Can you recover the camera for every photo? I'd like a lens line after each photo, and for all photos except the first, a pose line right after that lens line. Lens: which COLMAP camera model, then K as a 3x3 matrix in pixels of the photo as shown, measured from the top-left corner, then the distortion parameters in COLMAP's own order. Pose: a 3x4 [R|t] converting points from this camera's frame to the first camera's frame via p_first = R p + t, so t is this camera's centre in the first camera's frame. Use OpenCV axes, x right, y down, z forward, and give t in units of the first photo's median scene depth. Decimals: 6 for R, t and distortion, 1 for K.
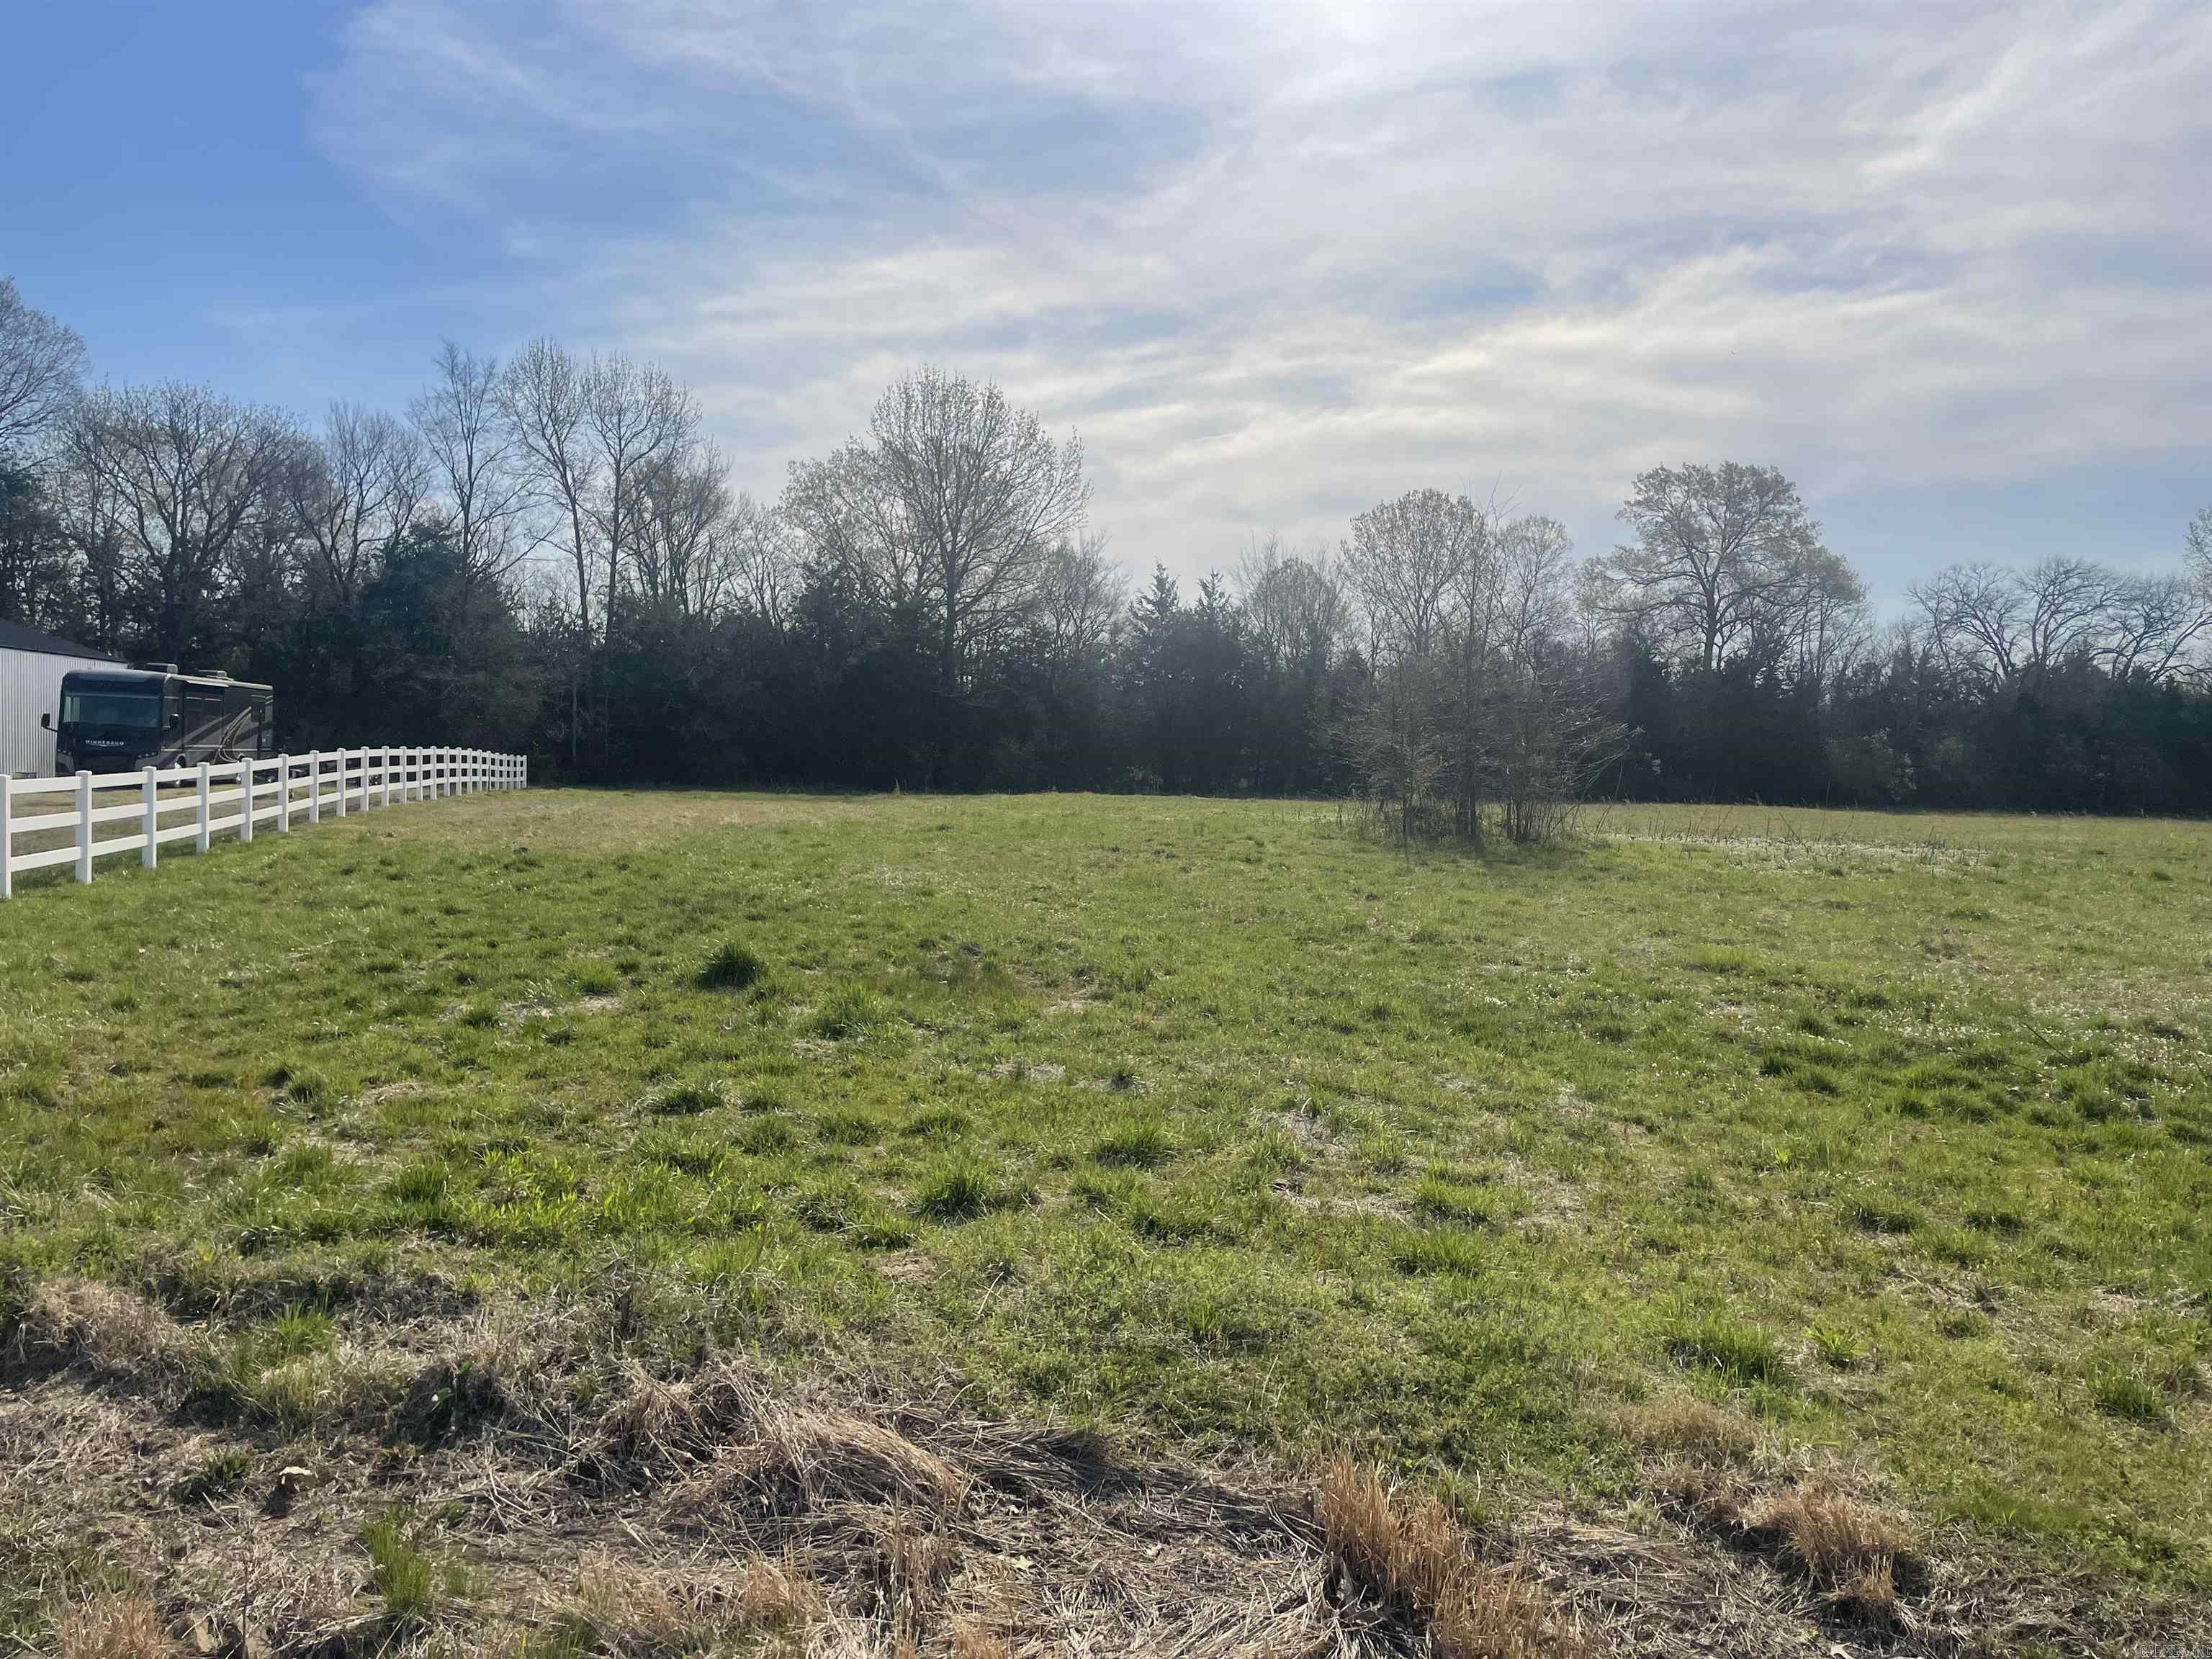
lens RADIAL K [[1960.0, 0, 1124.1], [0, 1960.0, 828.4], [0, 0, 1]] dist [0.042248, -0.095521]
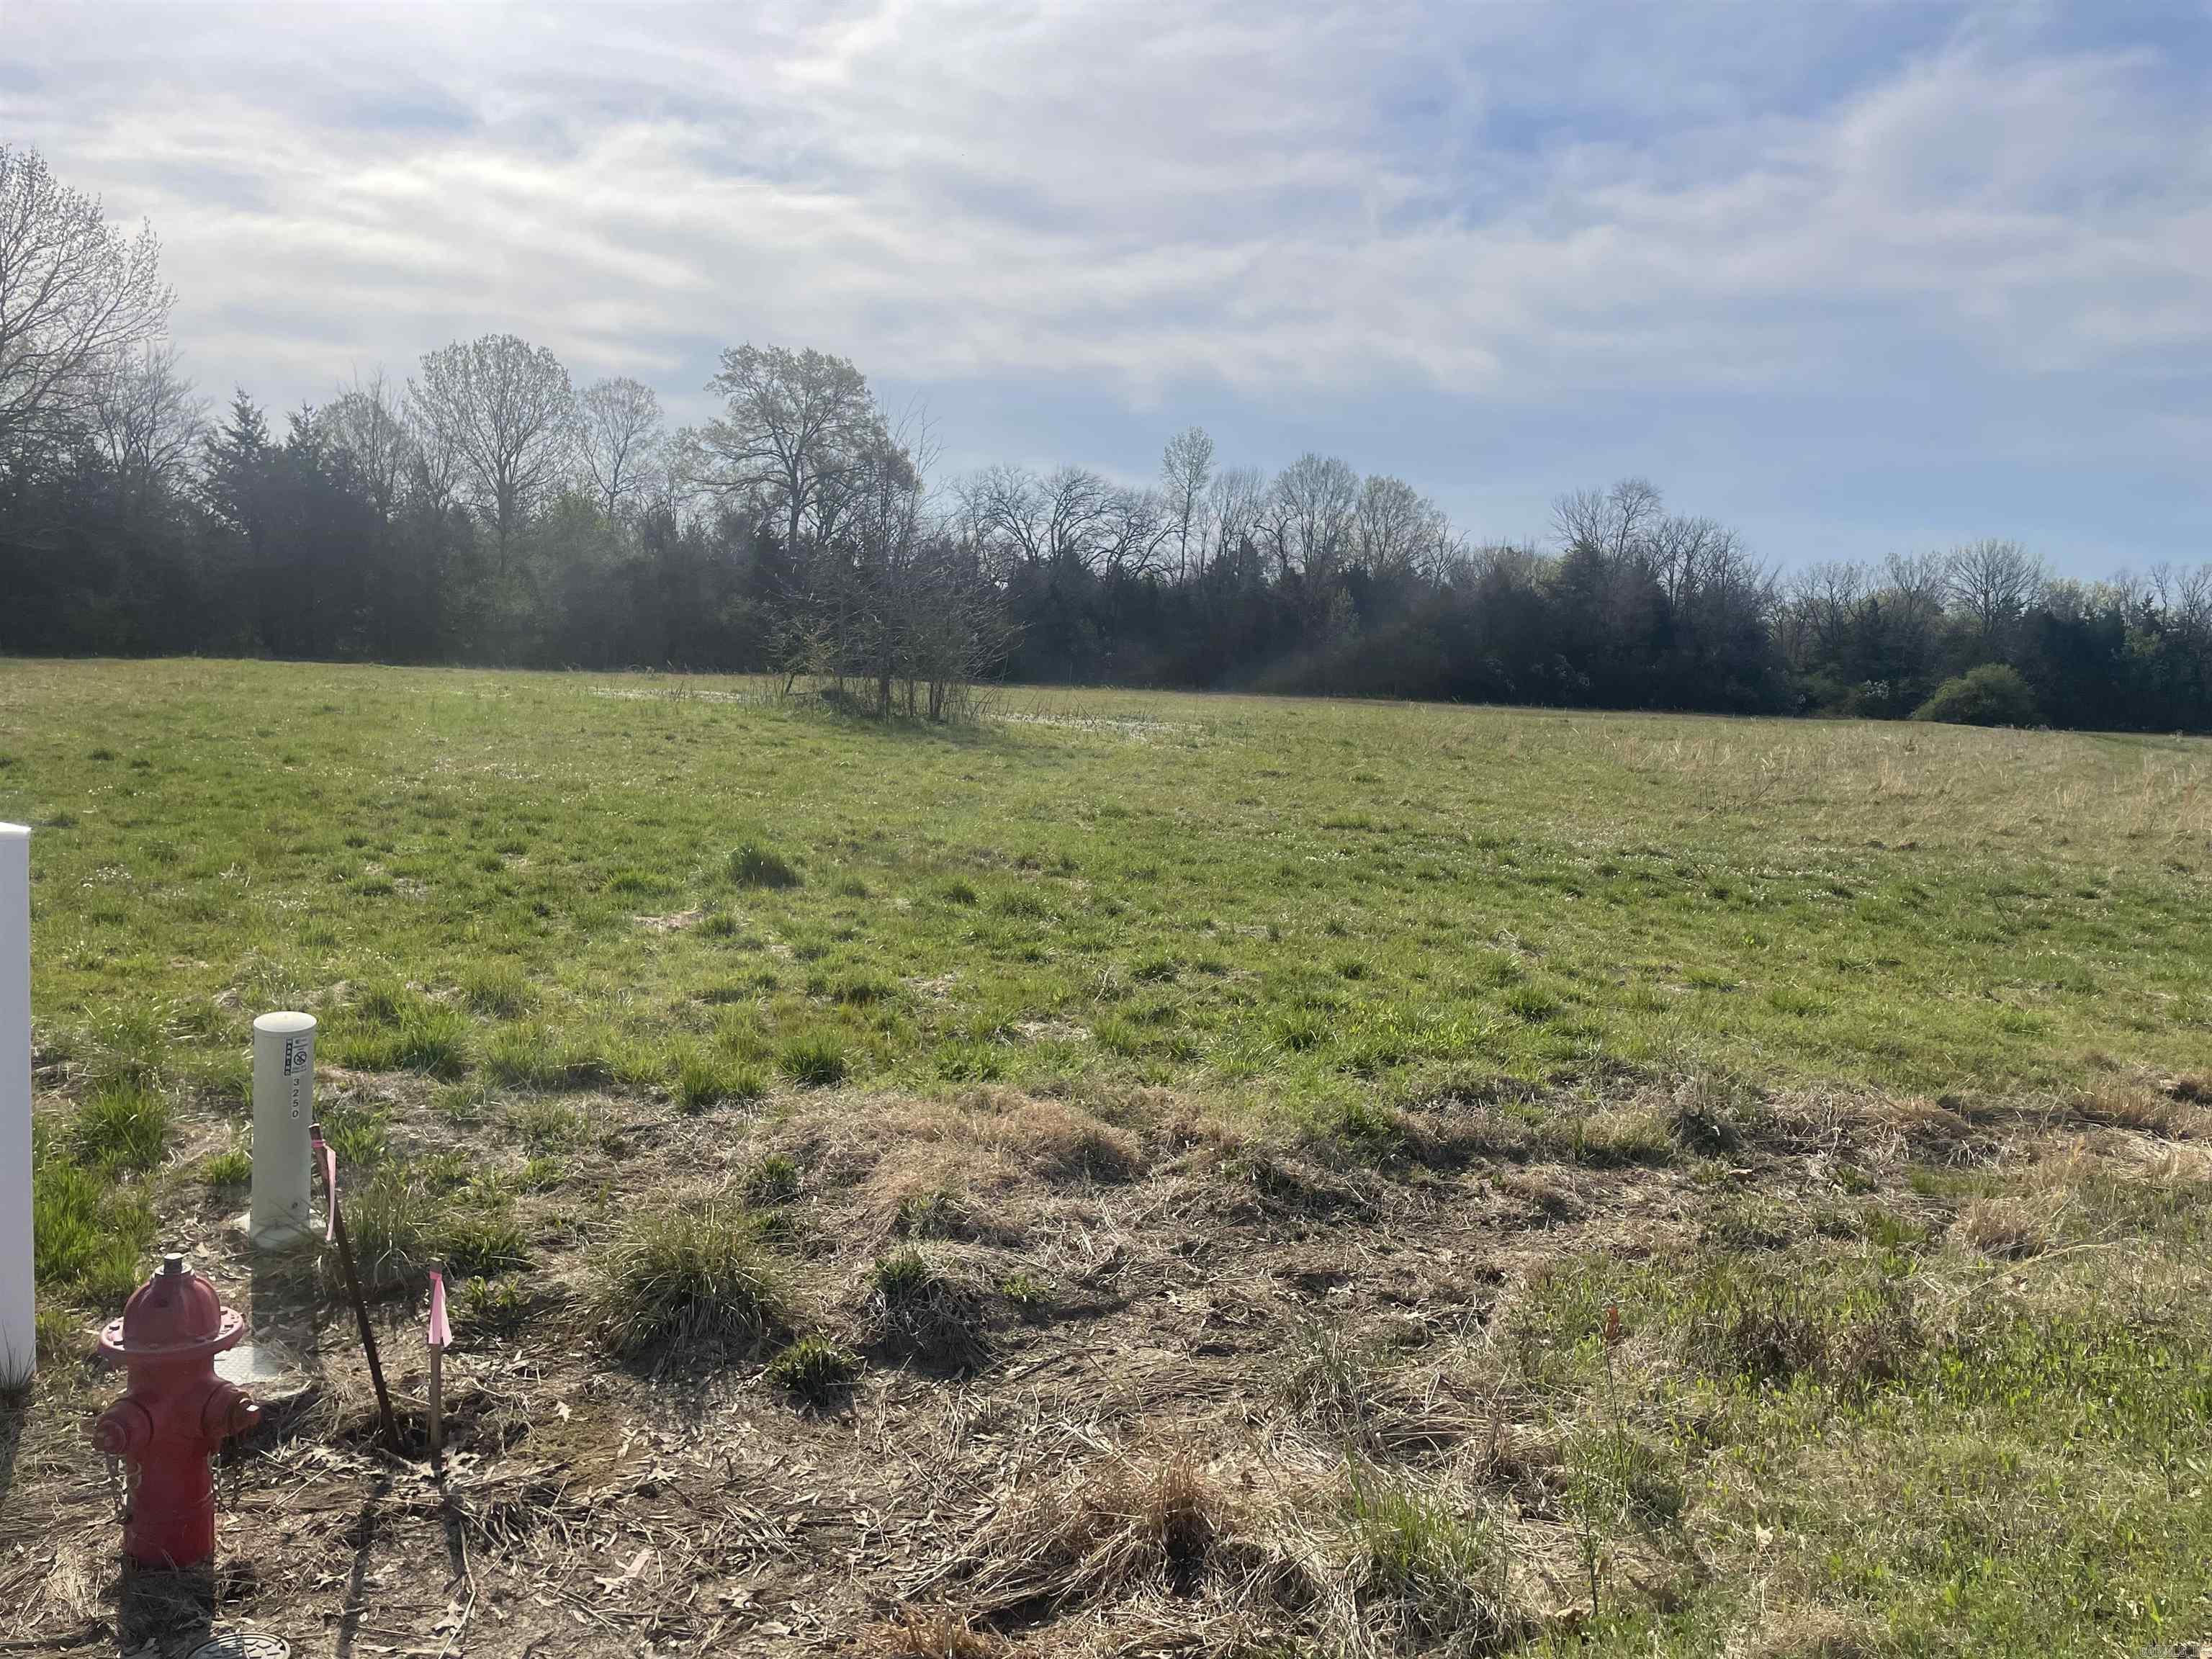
lens RADIAL K [[1960.0, 0, 1149.1], [0, 1960.0, 815.5], [0, 0, 1]] dist [0.042248, -0.095521]
pose [[0.754421, -0.037975, 0.655292, -0.248478], [-0.010504, 0.997499, 0.069898, -0.009996], [-0.656307, -0.059616, 0.752135, 0.057522]]
